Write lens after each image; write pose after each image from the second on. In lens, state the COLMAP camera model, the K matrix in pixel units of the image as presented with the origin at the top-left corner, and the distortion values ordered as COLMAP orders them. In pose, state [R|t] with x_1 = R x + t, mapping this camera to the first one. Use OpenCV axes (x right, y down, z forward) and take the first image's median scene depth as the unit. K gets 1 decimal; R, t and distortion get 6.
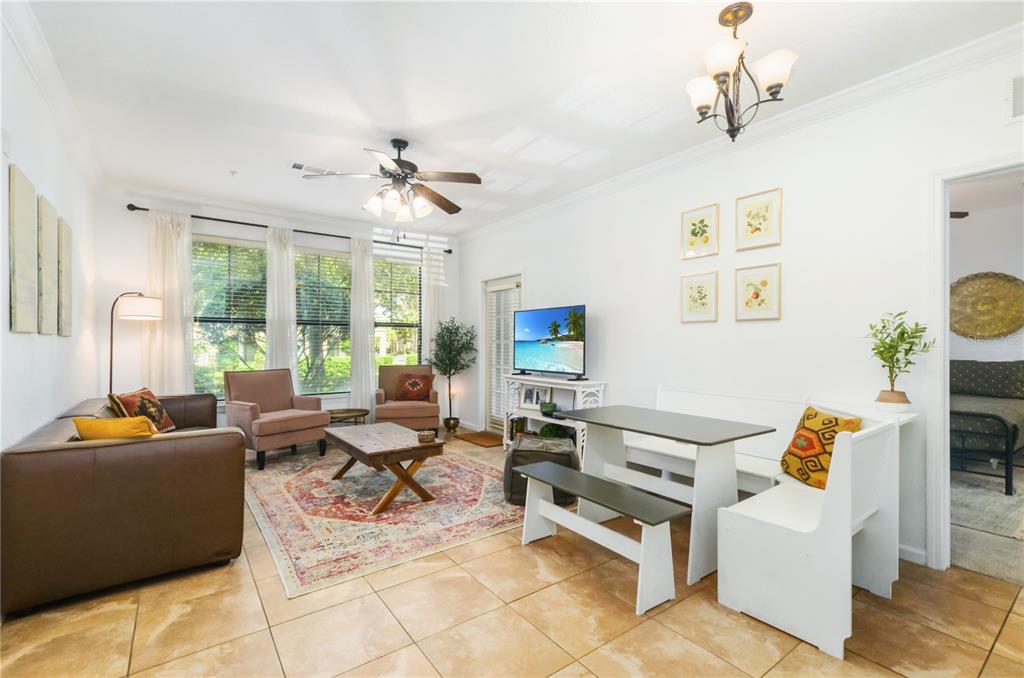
lens RADIAL K [[450.5, 0, 512.7], [0, 450.5, 345.5], [0, 0, 1]] dist [0.004555, -0.000122]
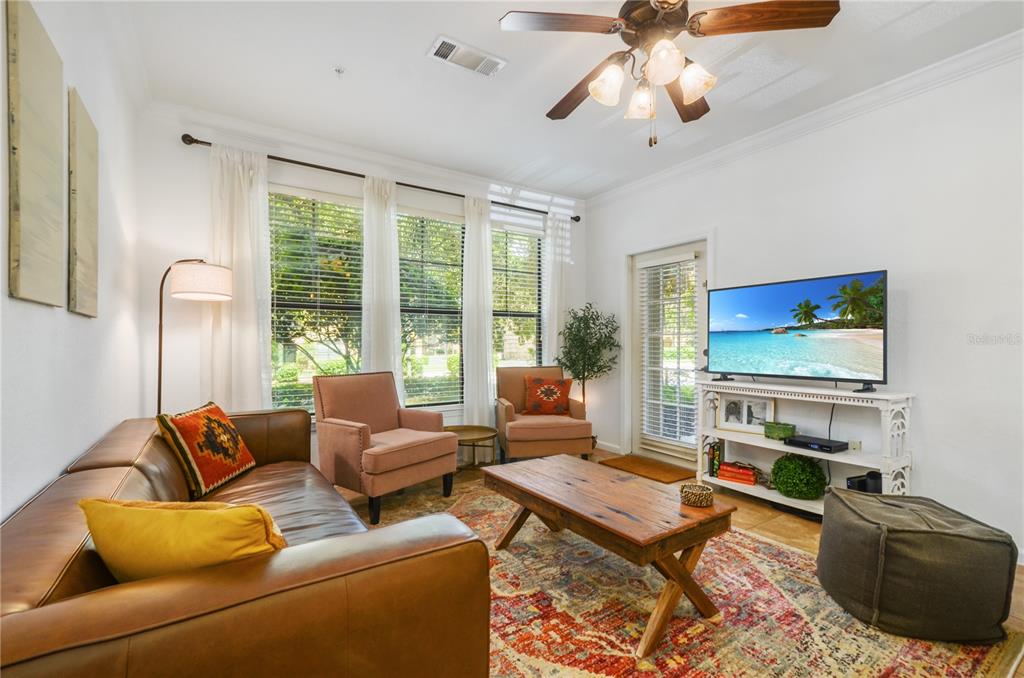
lens RADIAL K [[449.1, 0, 510.4], [0, 449.1, 342.6], [0, 0, 1]] dist [0.012494, -0.000227]
pose [[0.998237, -0.002968, -0.059275, -0.281364], [0.002527, 0.999968, -0.007528, 0.011554], [0.059296, 0.007365, 0.998213, 0.307465]]
